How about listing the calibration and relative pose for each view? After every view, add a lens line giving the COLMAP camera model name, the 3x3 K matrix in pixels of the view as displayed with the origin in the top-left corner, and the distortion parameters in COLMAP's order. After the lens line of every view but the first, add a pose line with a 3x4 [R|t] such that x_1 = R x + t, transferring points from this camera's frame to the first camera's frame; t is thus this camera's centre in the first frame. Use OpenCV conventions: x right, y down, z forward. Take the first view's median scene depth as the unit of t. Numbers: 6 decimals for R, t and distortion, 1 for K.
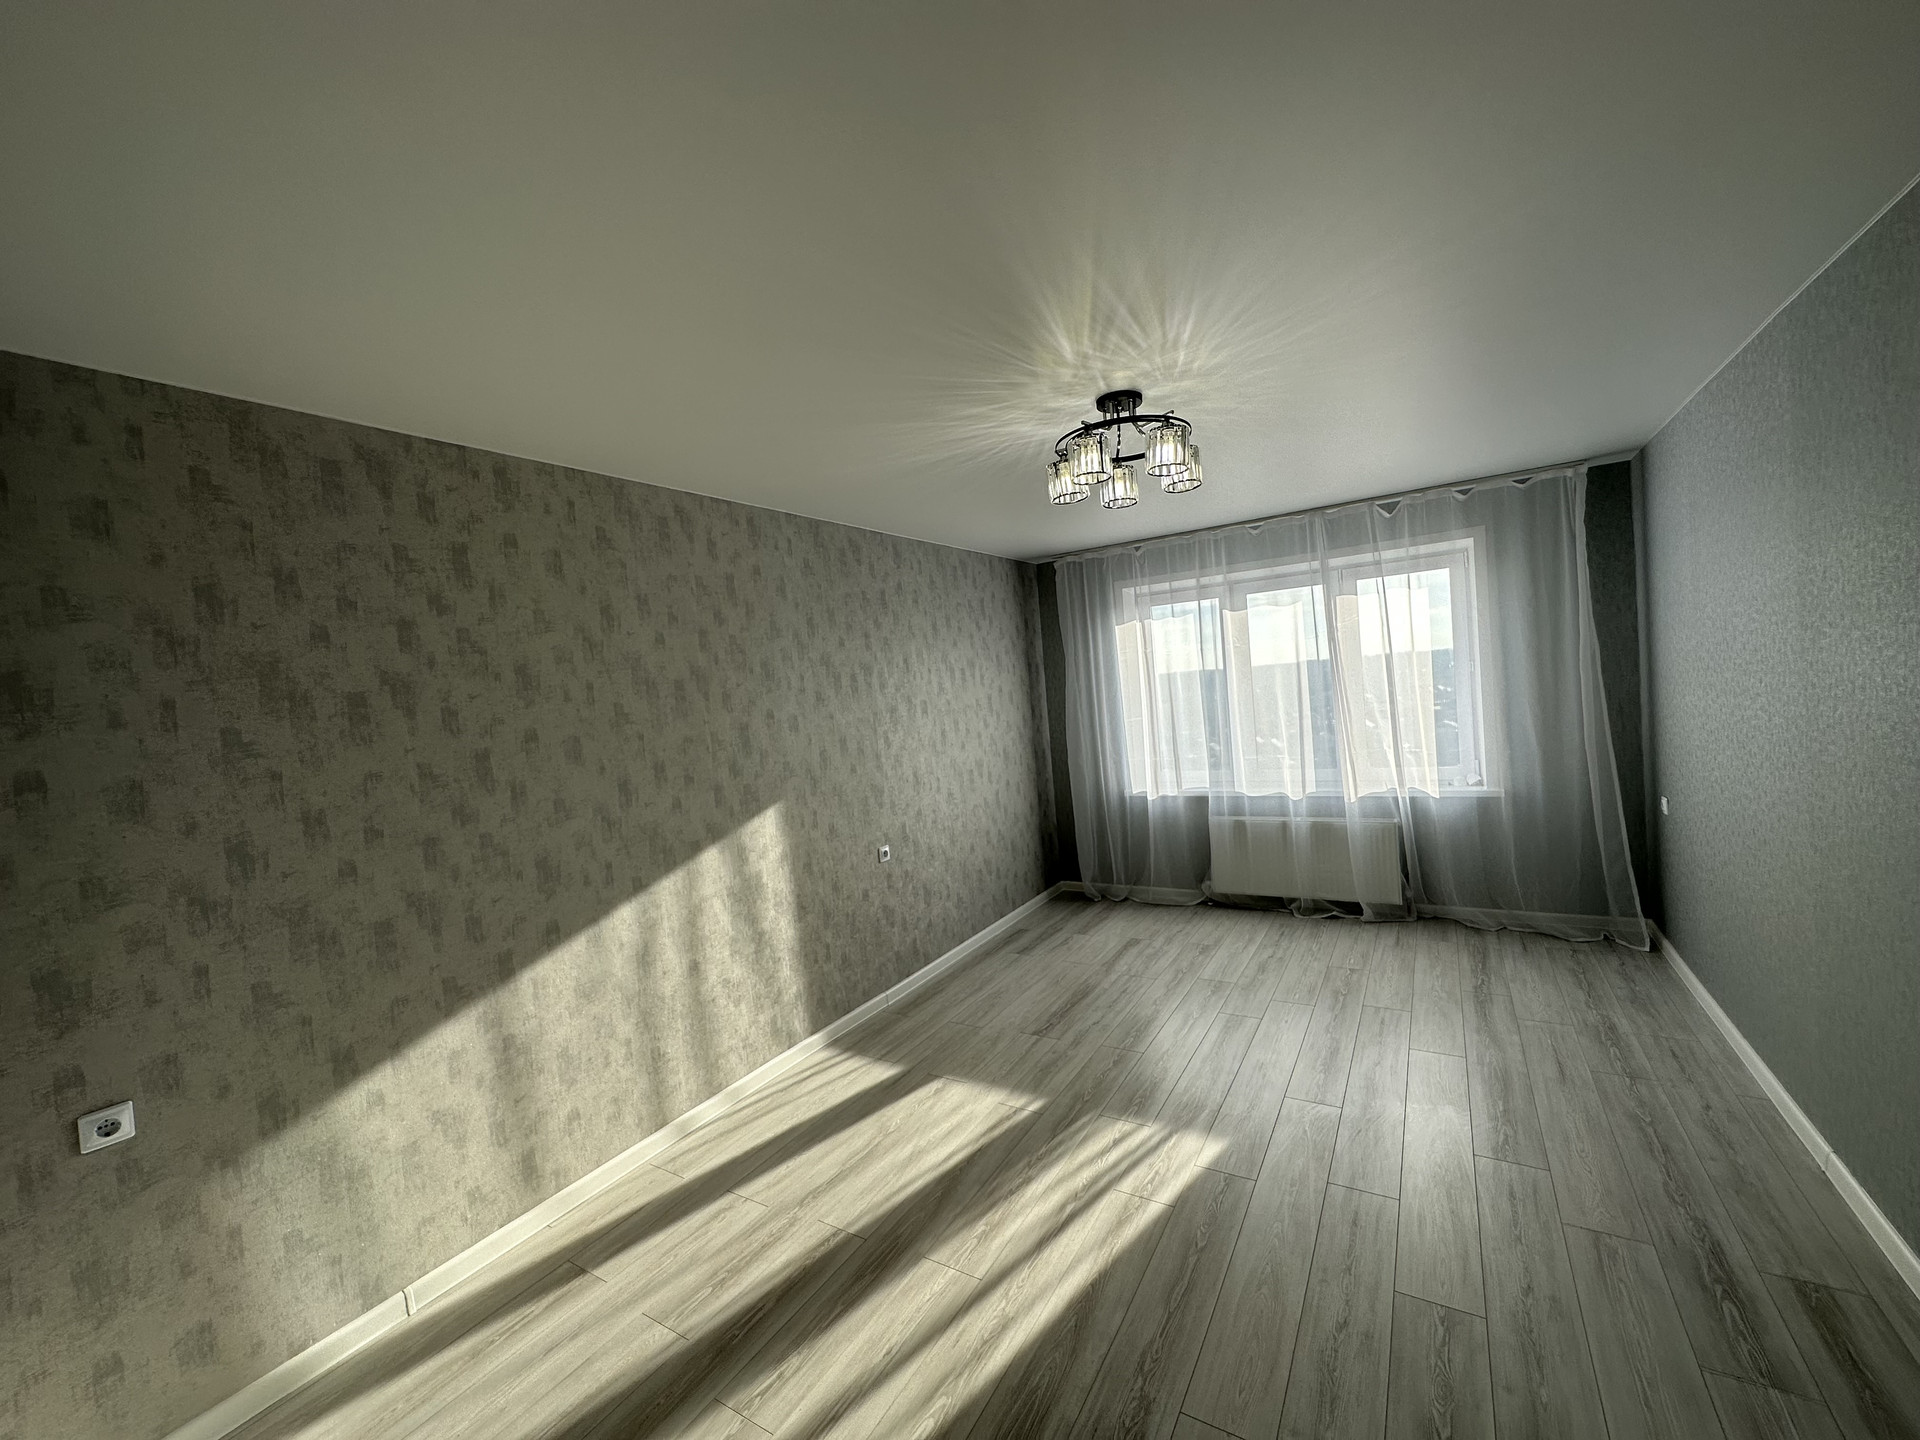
lens RADIAL K [[769.8, 0, 964.1], [0, 769.8, 718.3], [0, 0, 1]] dist [-0.009867, 0.001314]
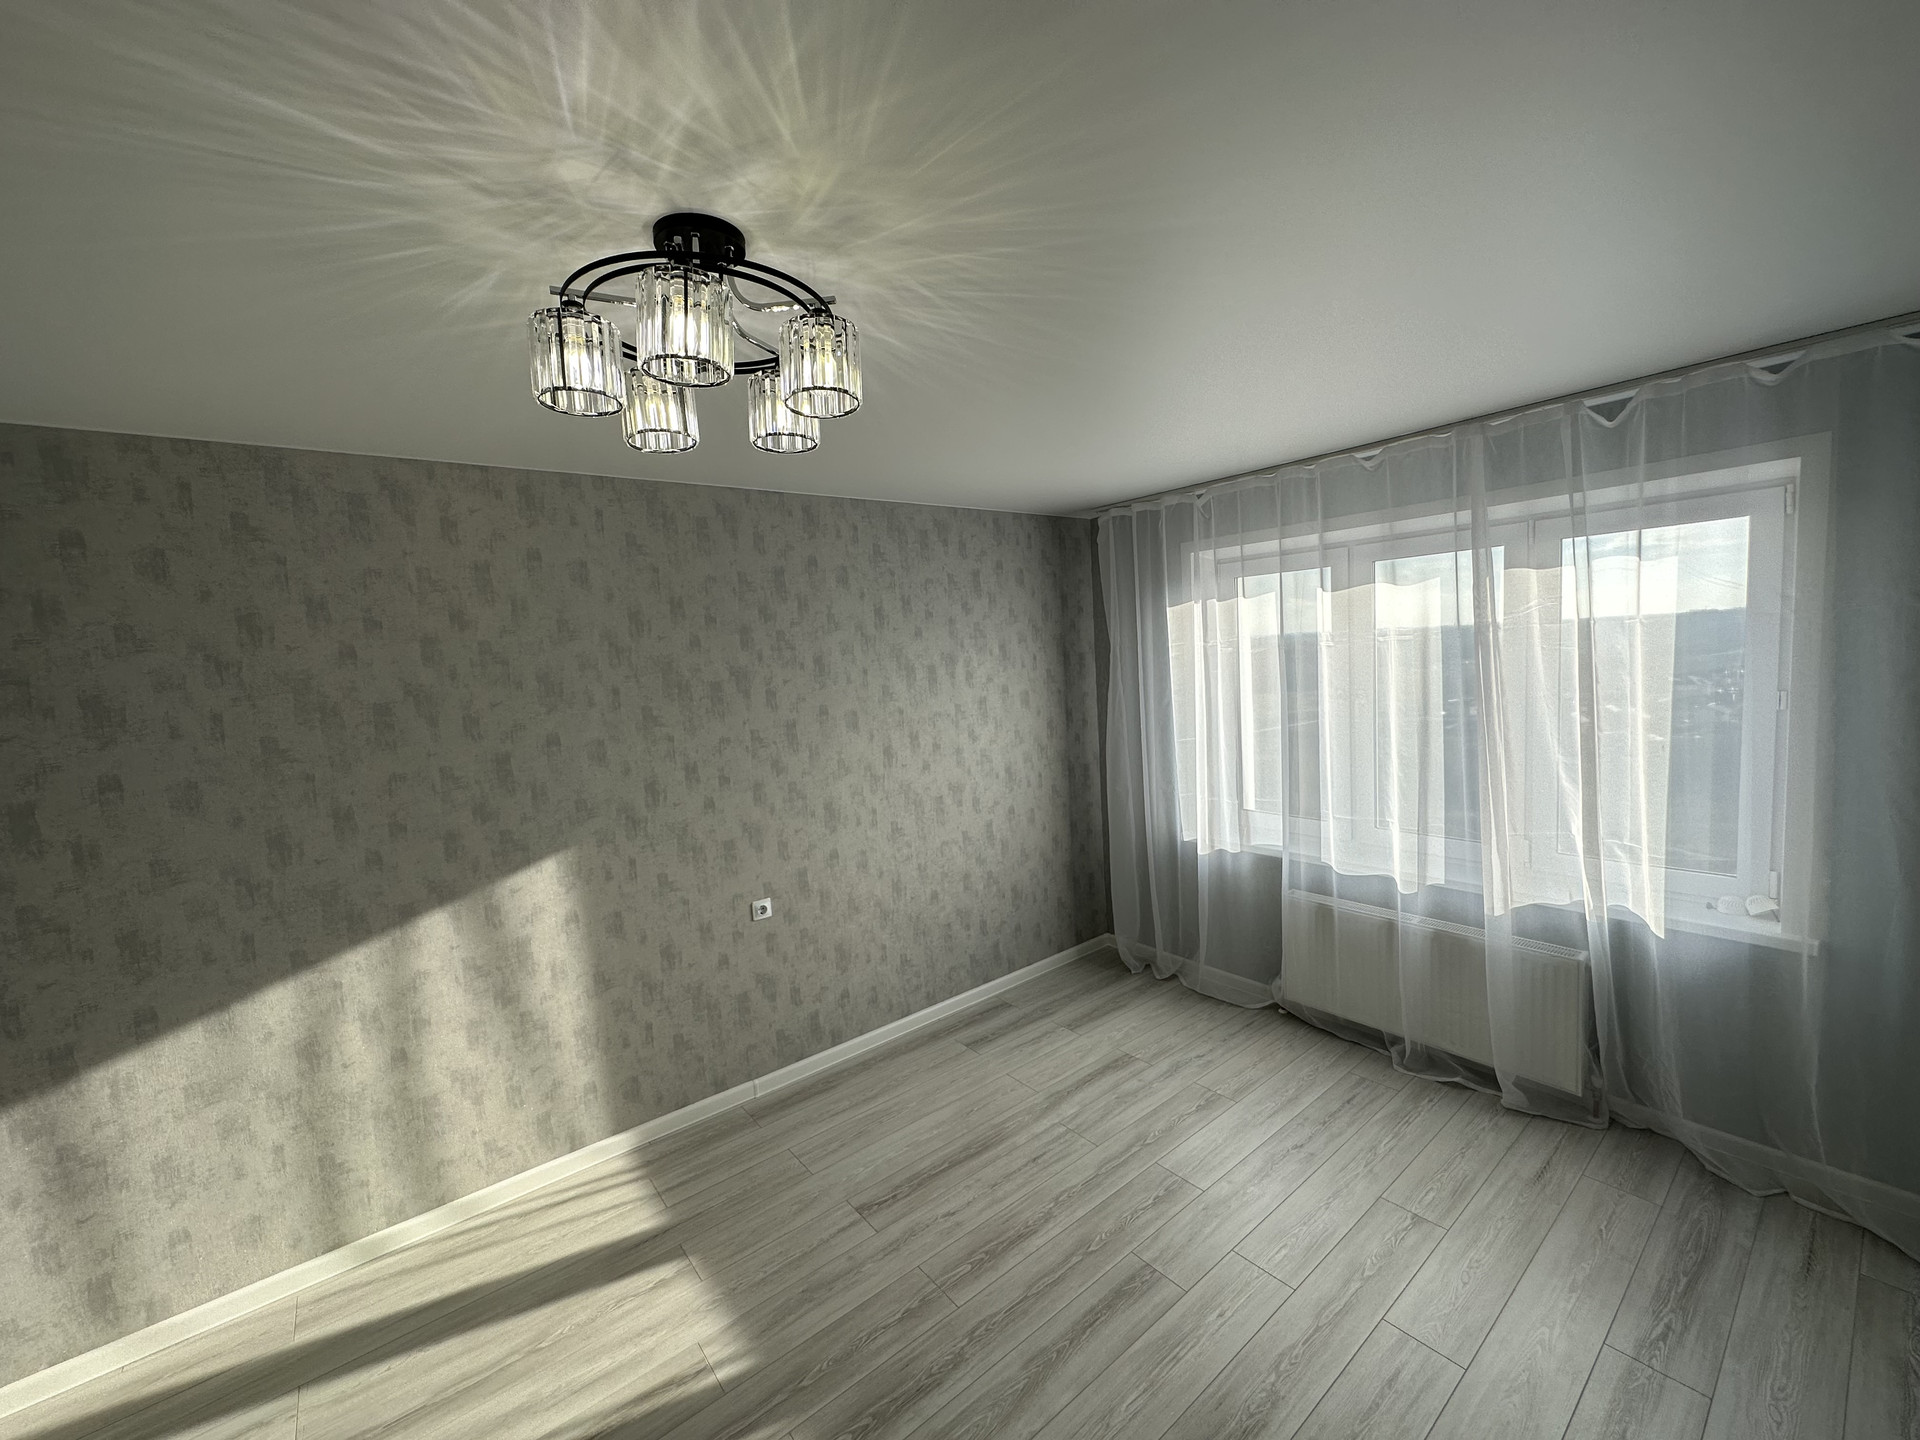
lens RADIAL K [[769.8, 0, 956.6], [0, 769.8, 717.7], [0, 0, 1]] dist [-0.009867, 0.001314]
pose [[0.942008, 0.058373, -0.330475, 0.315290], [-0.034747, 0.996429, 0.076956, -0.082102], [0.333787, -0.061010, 0.940672, 0.321323]]
